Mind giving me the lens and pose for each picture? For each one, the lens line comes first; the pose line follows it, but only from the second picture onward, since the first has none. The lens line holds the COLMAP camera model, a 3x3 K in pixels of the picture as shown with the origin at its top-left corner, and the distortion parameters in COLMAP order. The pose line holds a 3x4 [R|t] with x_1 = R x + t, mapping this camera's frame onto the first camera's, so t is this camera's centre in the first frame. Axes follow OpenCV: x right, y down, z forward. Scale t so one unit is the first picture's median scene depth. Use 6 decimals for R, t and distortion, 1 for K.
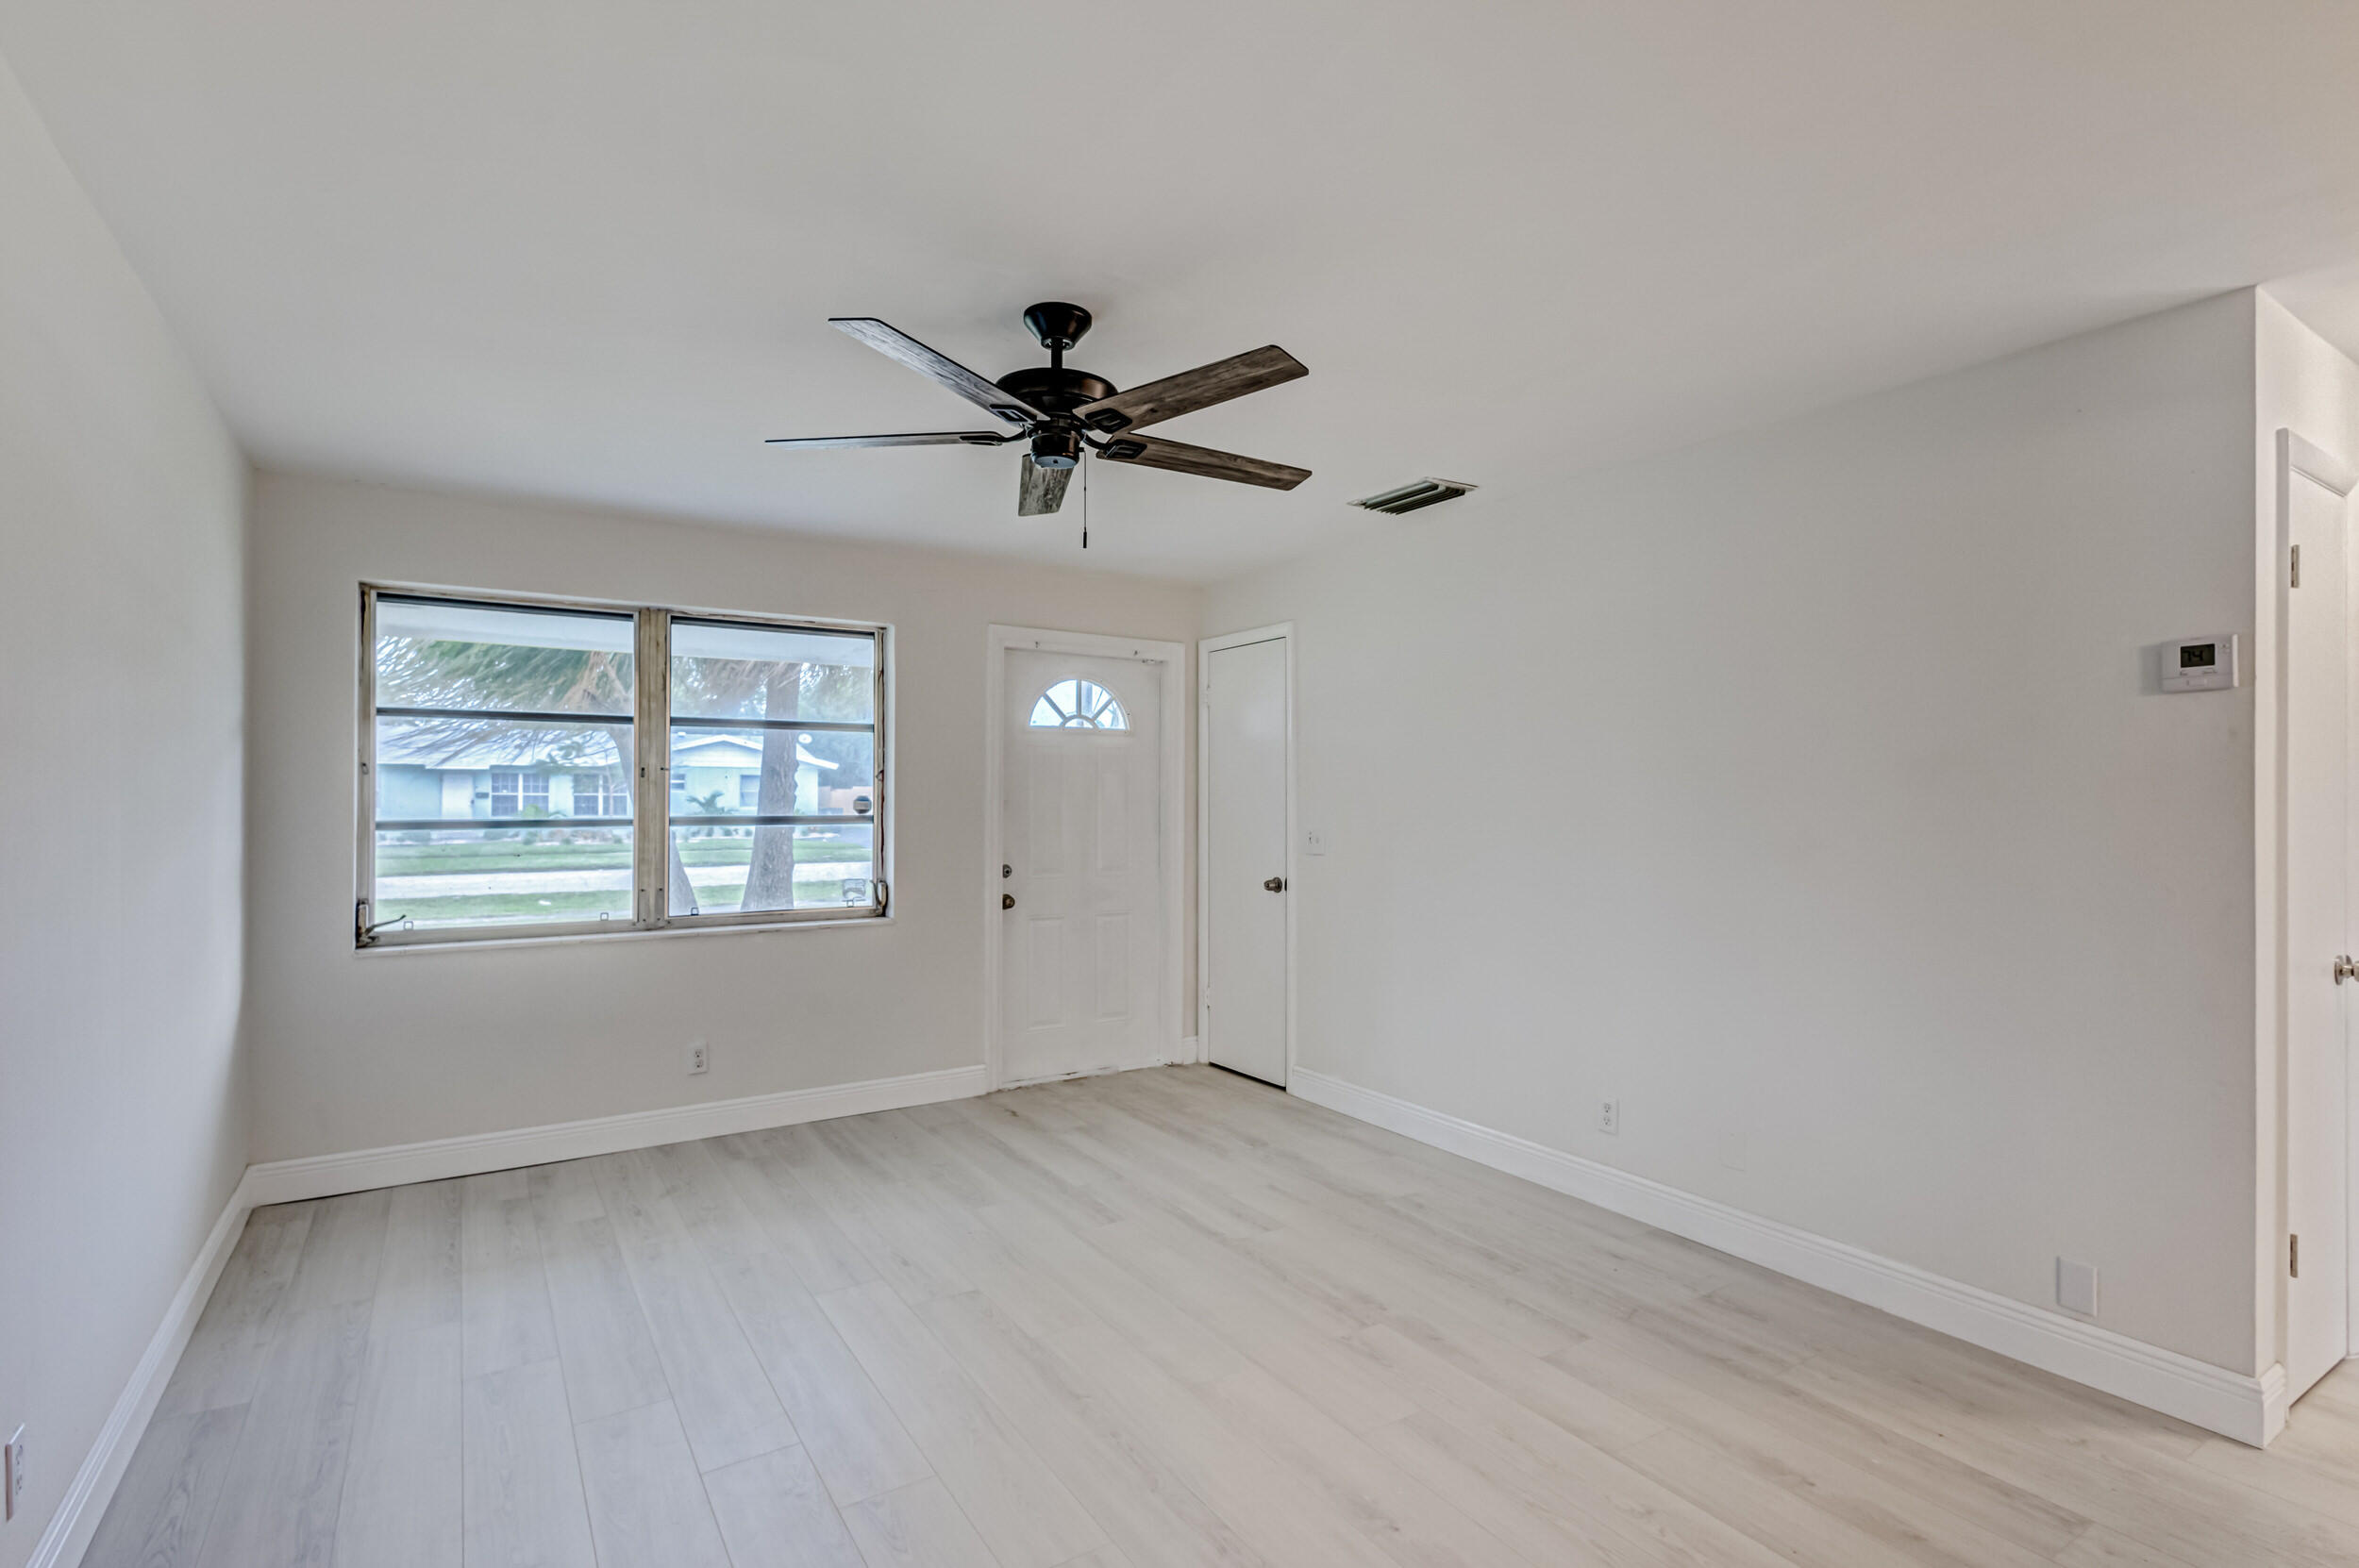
lens RADIAL K [[1122.0, 0, 1169.2], [0, 1122.0, 791.6], [0, 0, 1]] dist [0.008355, -0.000534]
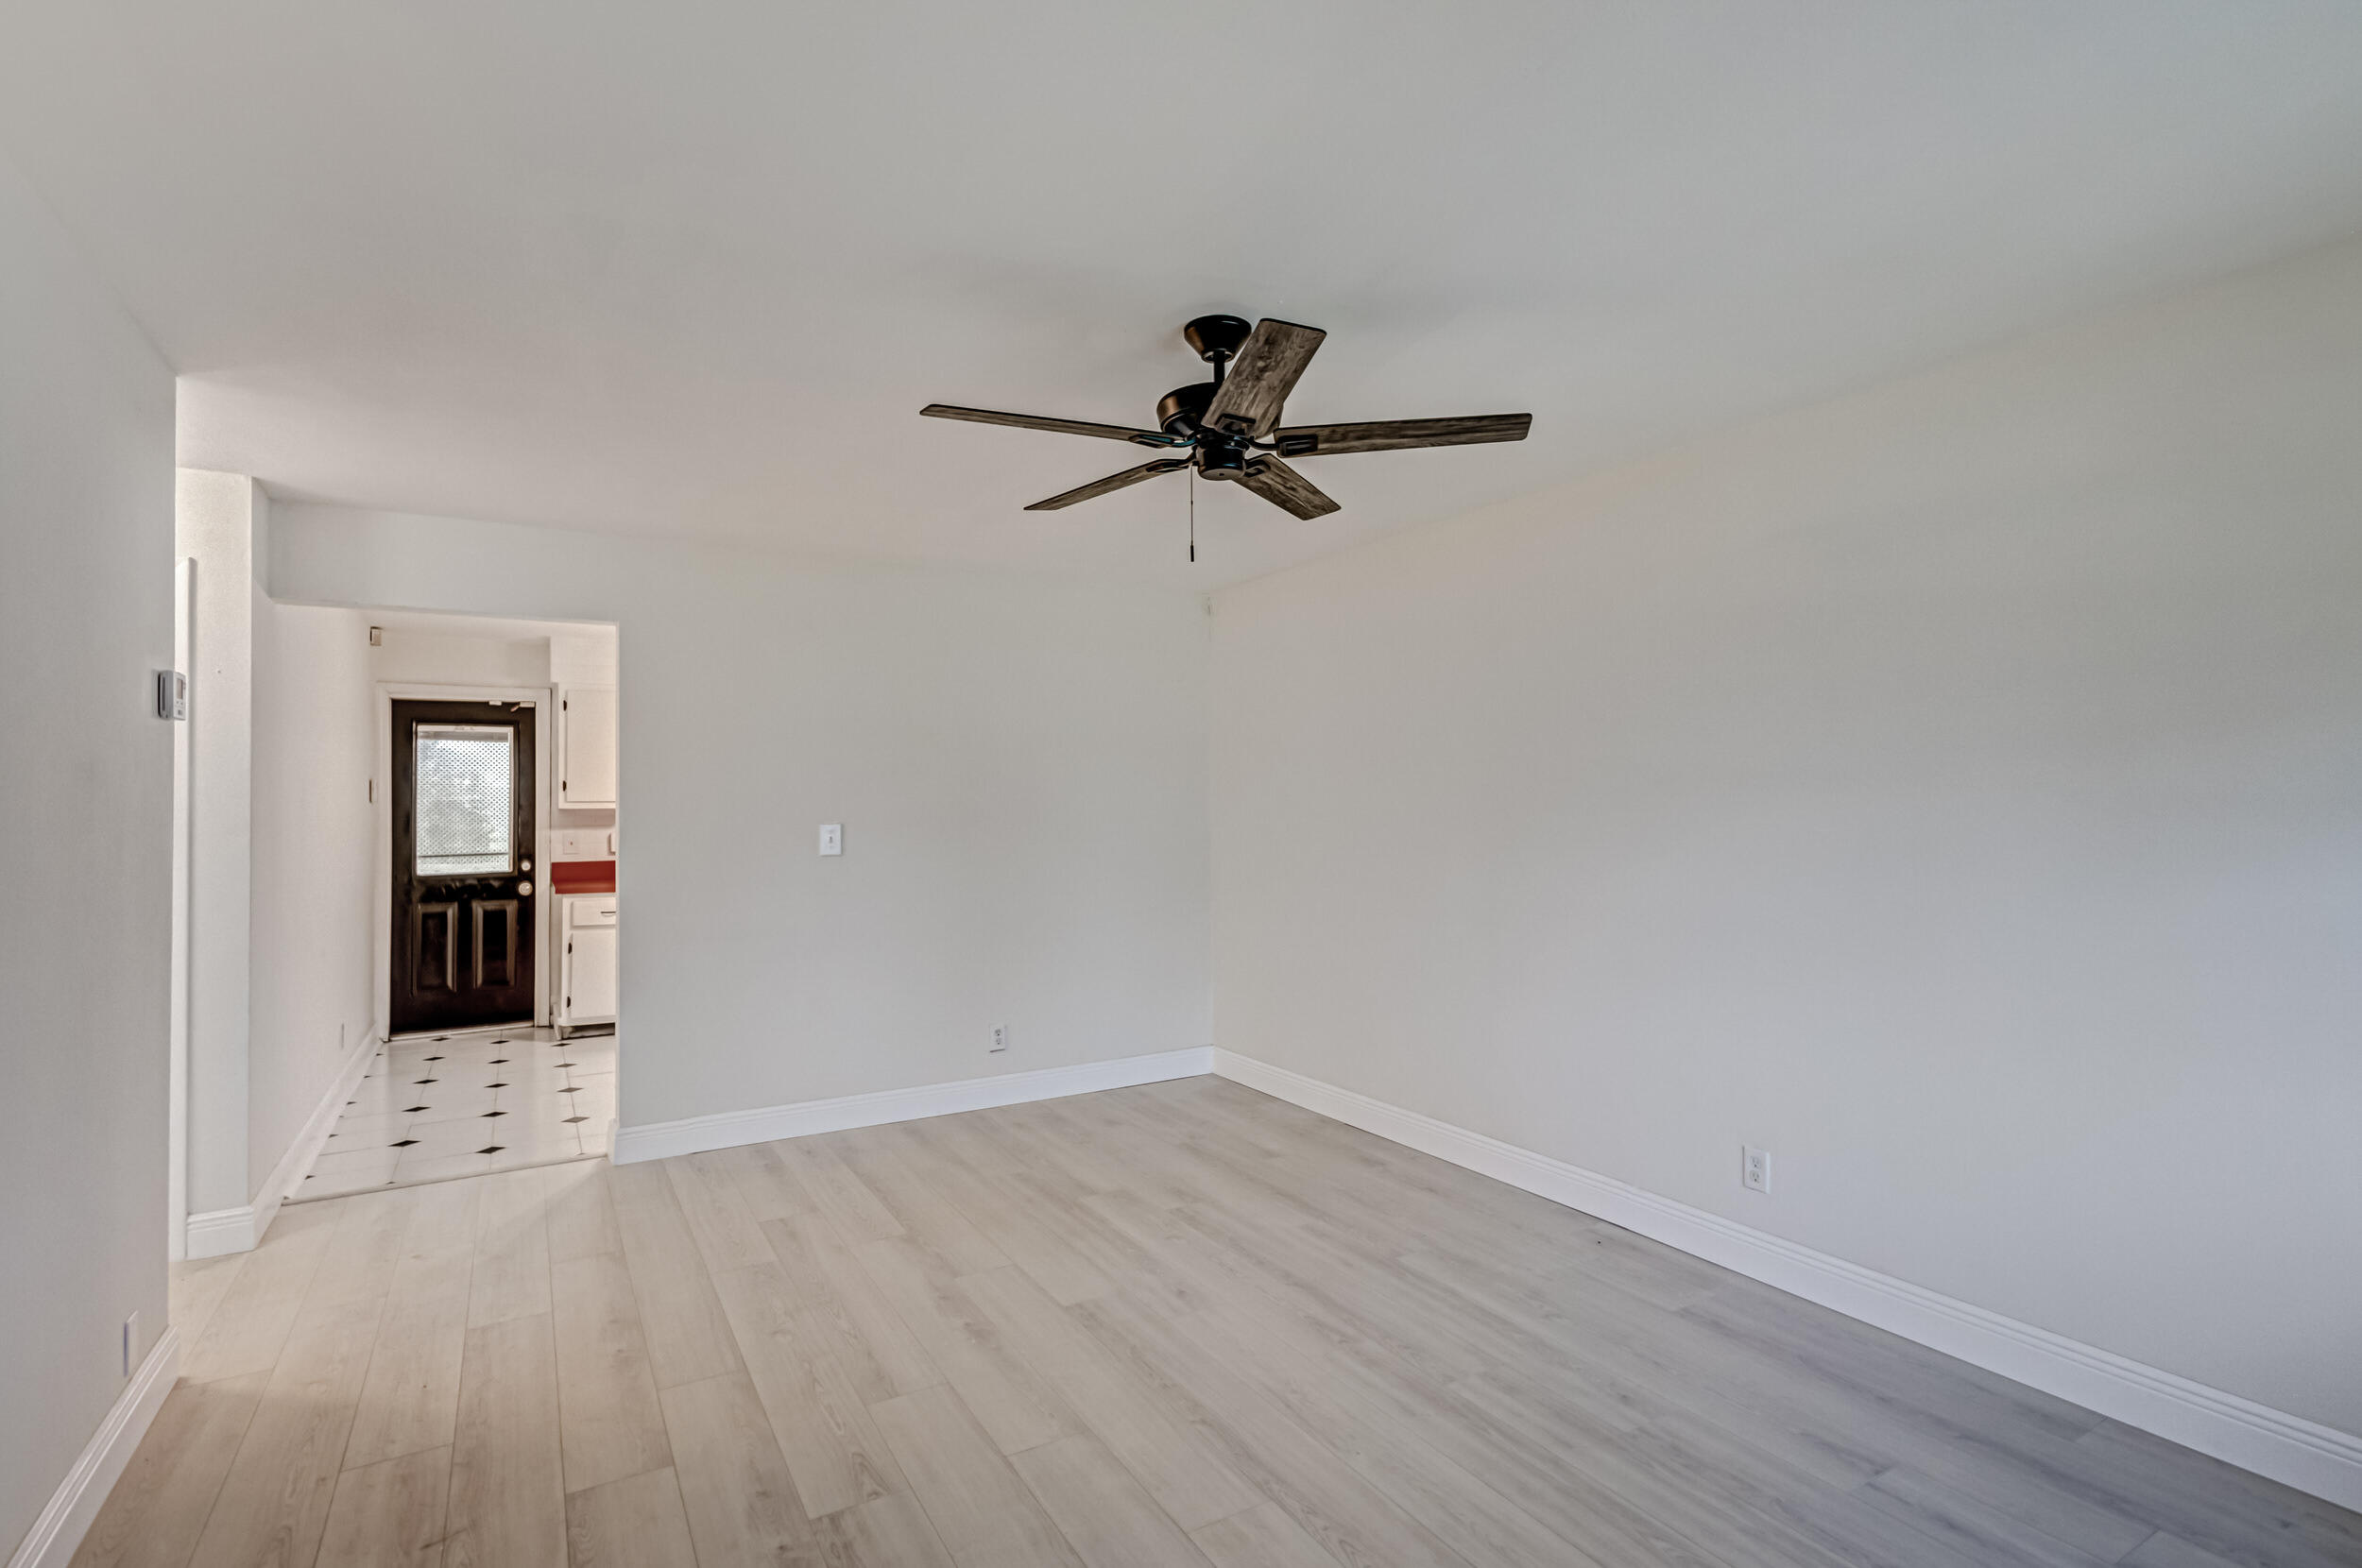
lens RADIAL K [[1119.3, 0, 1178.1], [0, 1119.3, 782.4], [0, 0, 1]] dist [0.009454, -0.000310]
pose [[-0.999398, 0.007795, 0.033820, -0.054621], [0.007086, 0.999753, -0.021053, 0.001169], [-0.033976, -0.020800, -0.999206, 1.129986]]
